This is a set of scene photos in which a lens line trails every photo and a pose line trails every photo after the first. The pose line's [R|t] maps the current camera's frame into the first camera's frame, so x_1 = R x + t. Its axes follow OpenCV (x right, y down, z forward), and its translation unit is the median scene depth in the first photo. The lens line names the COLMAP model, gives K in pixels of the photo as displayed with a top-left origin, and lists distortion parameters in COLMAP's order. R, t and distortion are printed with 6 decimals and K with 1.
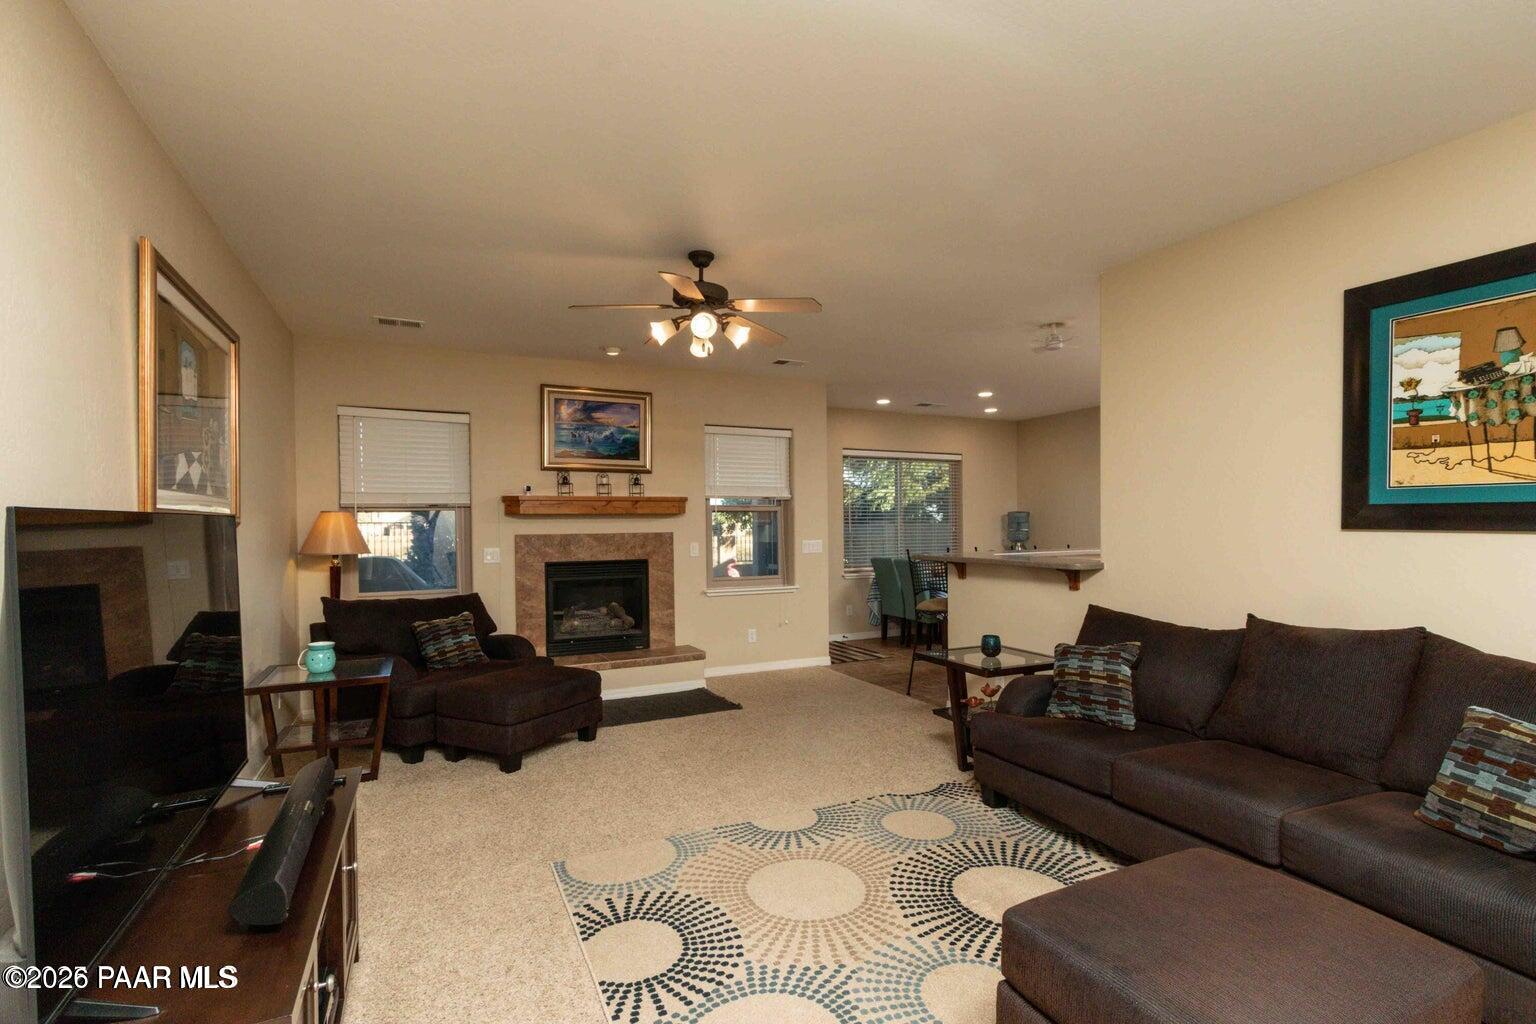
lens RADIAL K [[717.9, 0, 768.0], [0, 717.9, 512.0], [0, 0, 1]] dist [-0.000923, -0.000095]
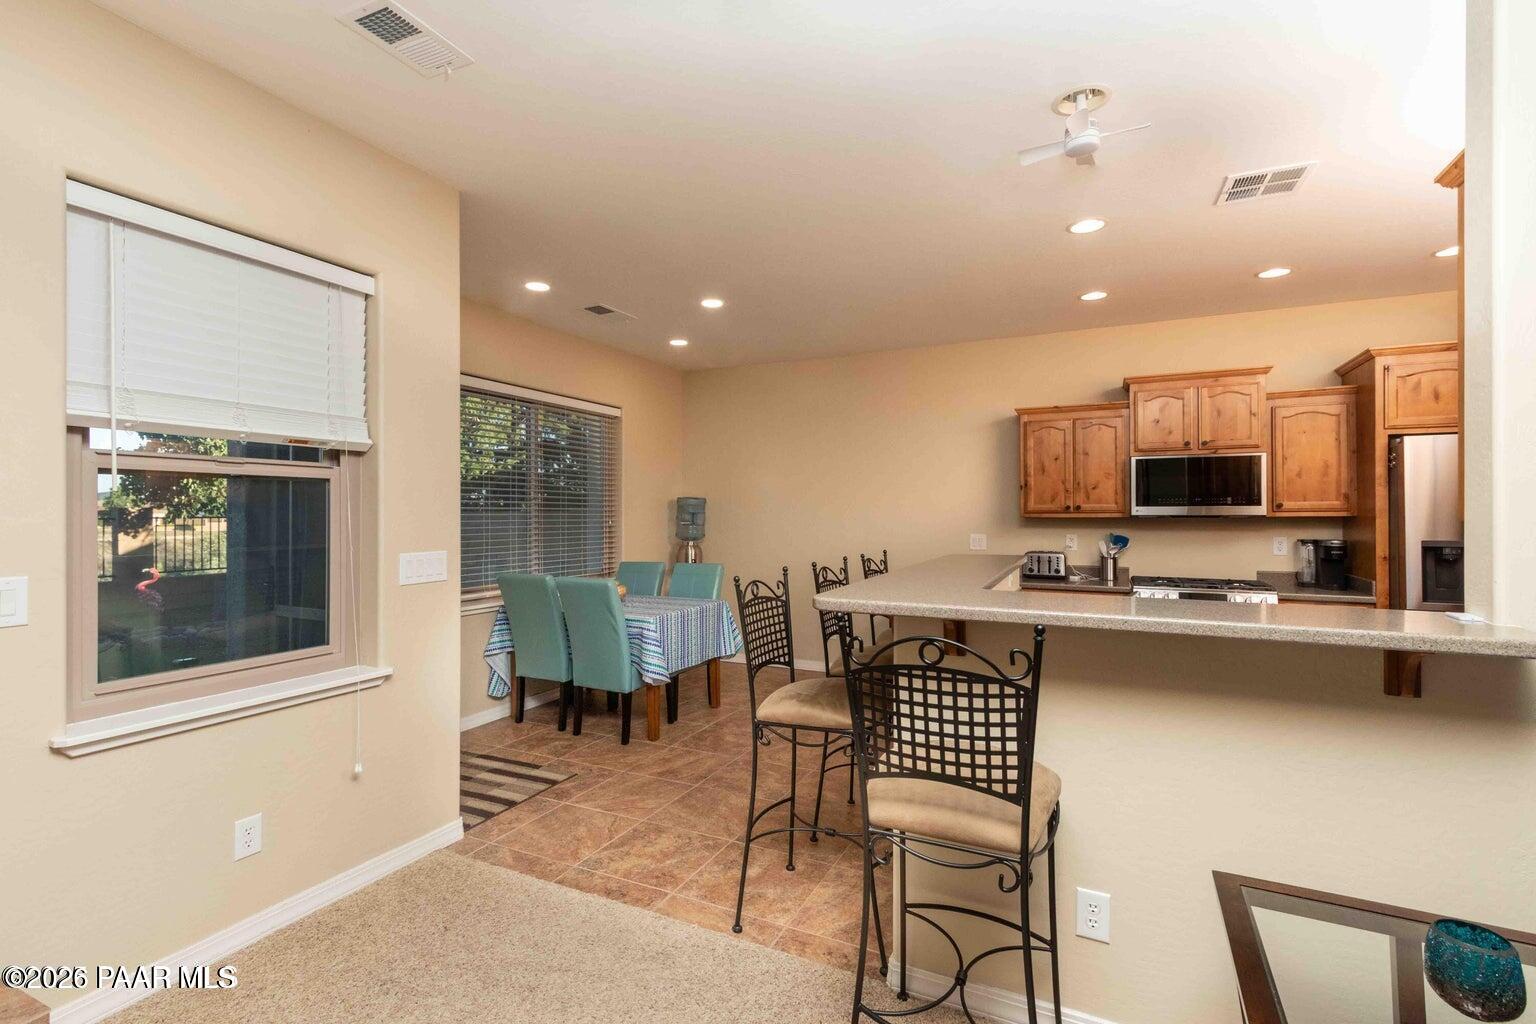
lens RADIAL K [[716.6, 0, 768.0], [0, 716.6, 512.0], [0, 0, 1]] dist [-0.000216, -0.000072]
pose [[0.782488, 0.010484, 0.622578, -0.034755], [-0.019740, 0.999773, 0.007975, 0.007025], [-0.622353, -0.018530, 0.782517, 0.457118]]
